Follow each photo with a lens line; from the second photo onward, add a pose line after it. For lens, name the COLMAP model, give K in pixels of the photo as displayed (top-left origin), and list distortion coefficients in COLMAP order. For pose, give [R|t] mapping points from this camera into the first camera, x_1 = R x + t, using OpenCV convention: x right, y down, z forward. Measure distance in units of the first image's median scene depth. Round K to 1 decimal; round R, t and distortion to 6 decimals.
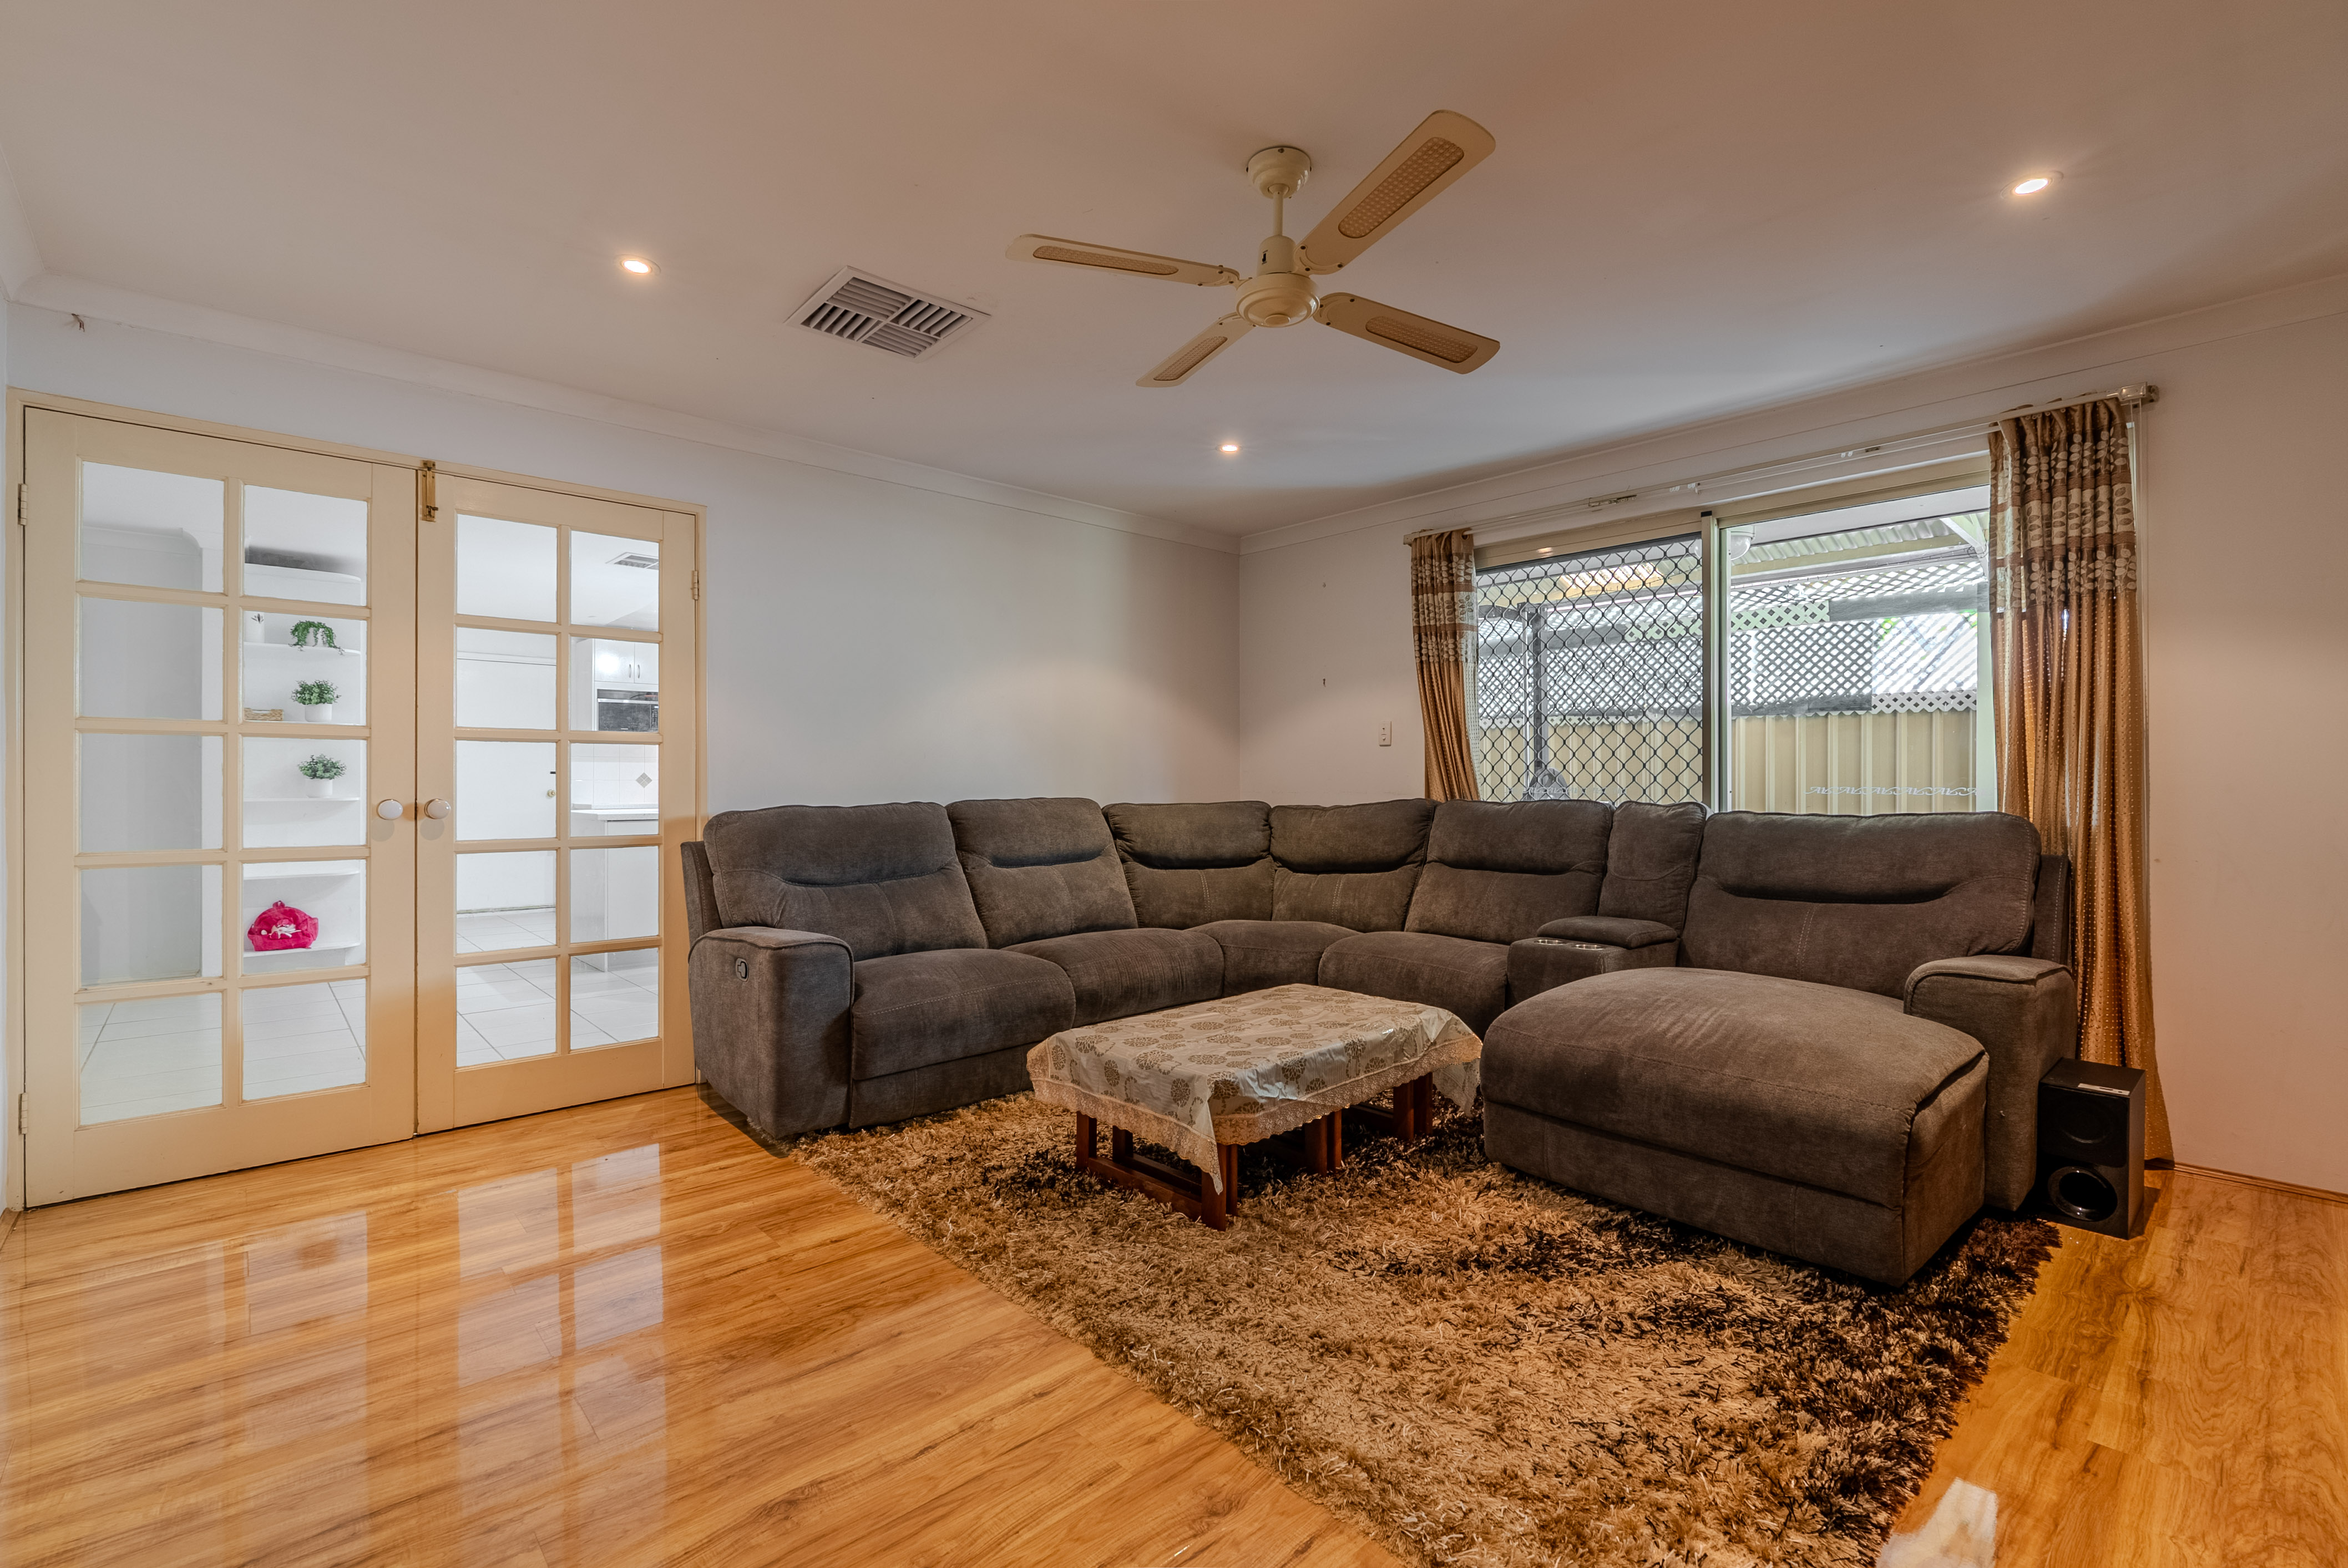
lens RADIAL K [[1031.0, 0, 1178.2], [0, 1031.0, 782.0], [0, 0, 1]] dist [-0.004244, 0.000013]
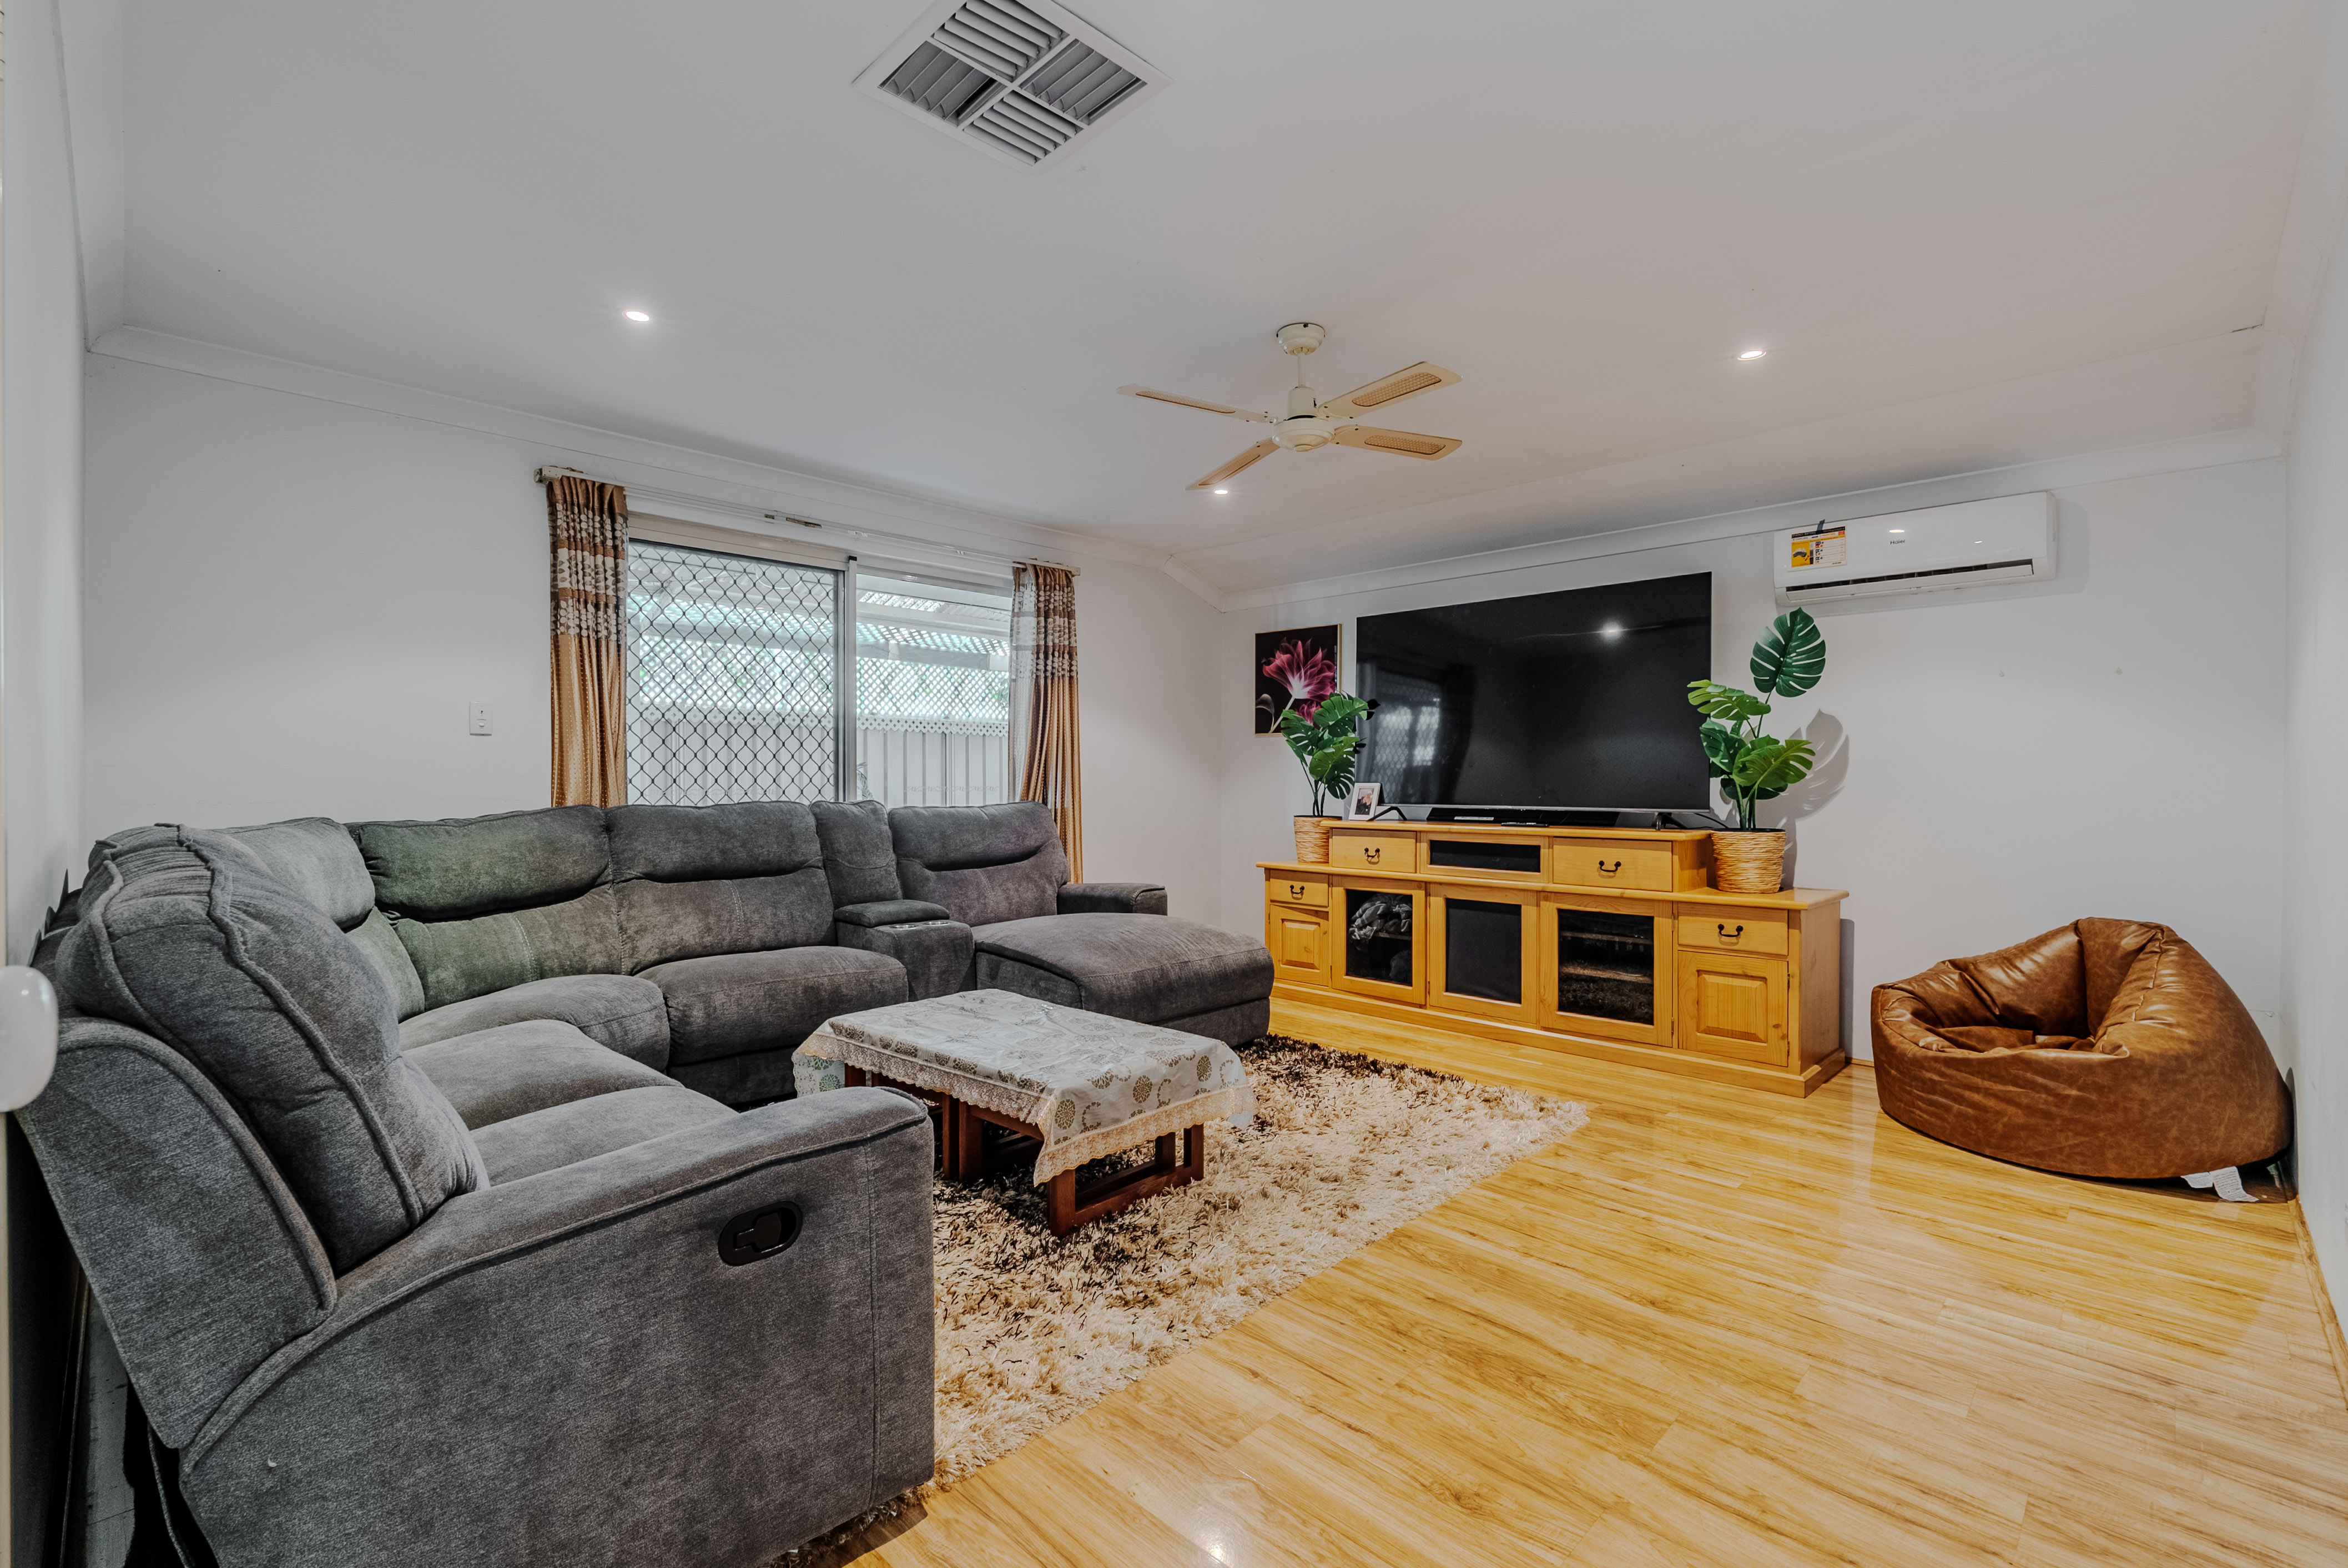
lens RADIAL K [[1031.1, 0, 1178.2], [0, 1031.1, 782.0], [0, 0, 1]] dist [-0.004244, 0.000013]
pose [[-0.058849, 0.000687, 0.998267, -0.801113], [-0.001179, 0.999999, -0.000758, -0.001231], [-0.998266, -0.001222, -0.058848, 0.798628]]
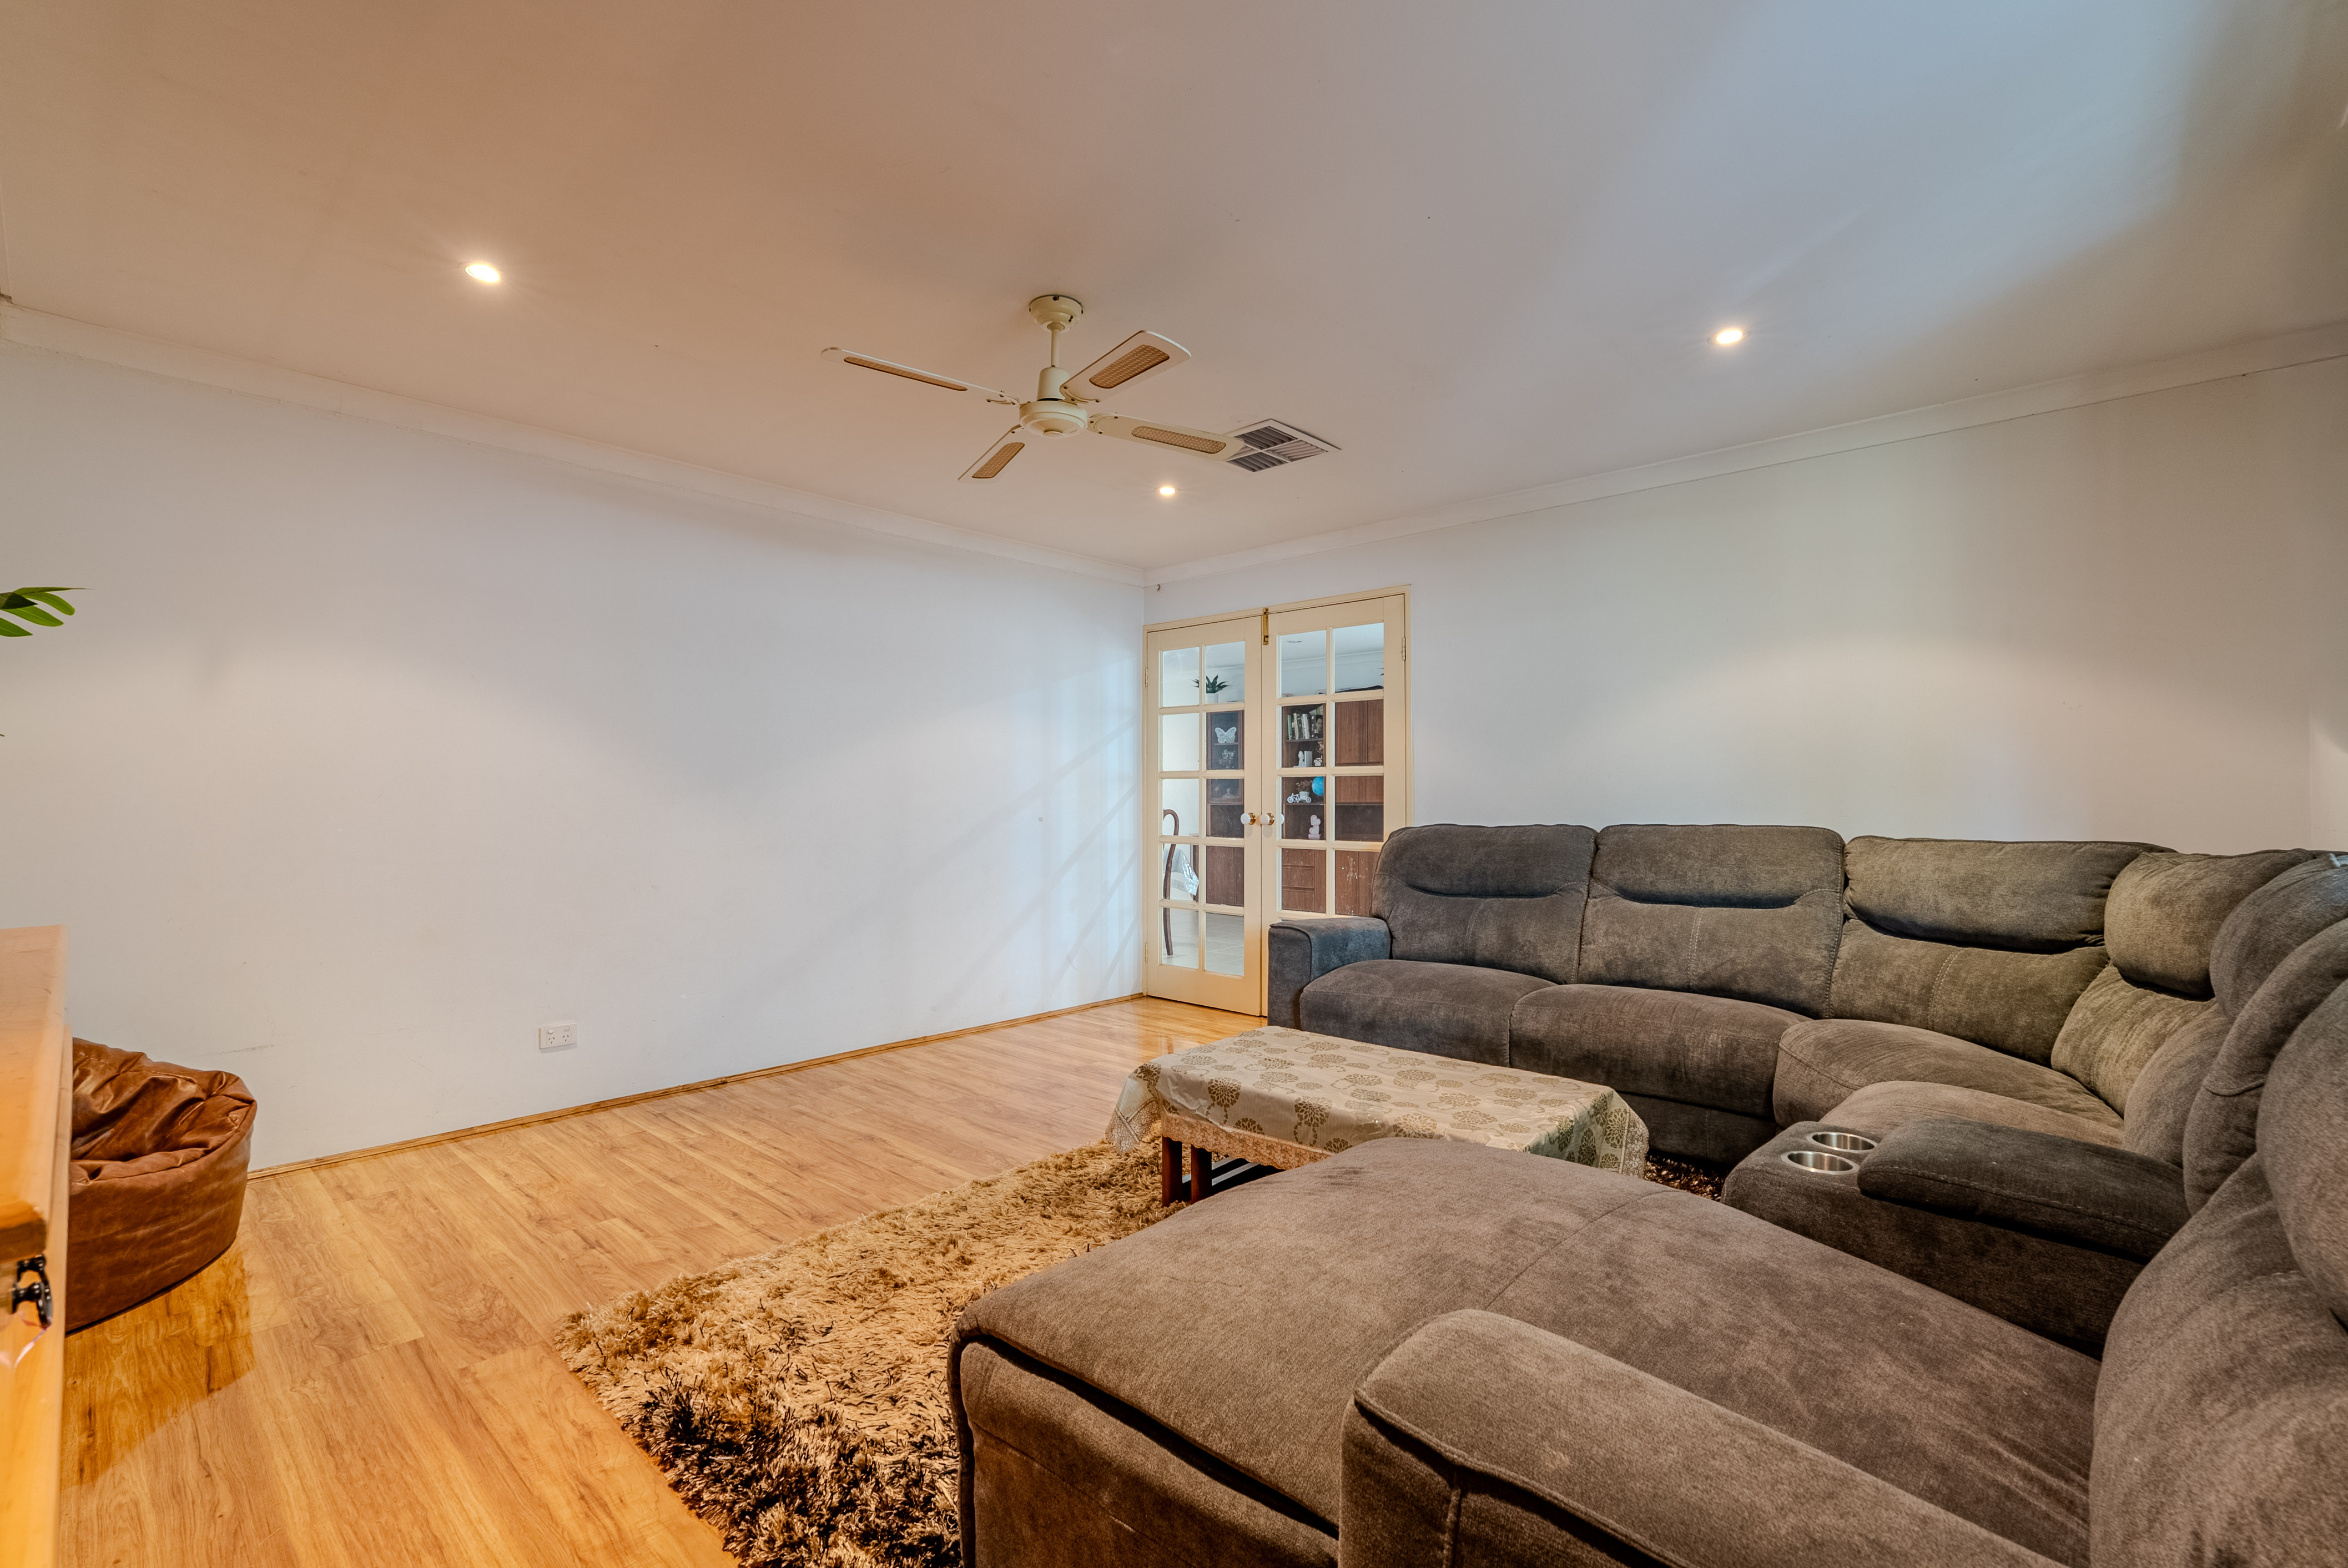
lens RADIAL K [[1031.1, 0, 1178.2], [0, 1031.1, 782.0], [0, 0, 1]] dist [-0.004244, 0.000013]
pose [[0.098856, -0.016045, -0.994972, 0.853731], [-0.001937, 0.999865, -0.016316, -0.005577], [0.995100, 0.003540, 0.098811, 0.658803]]
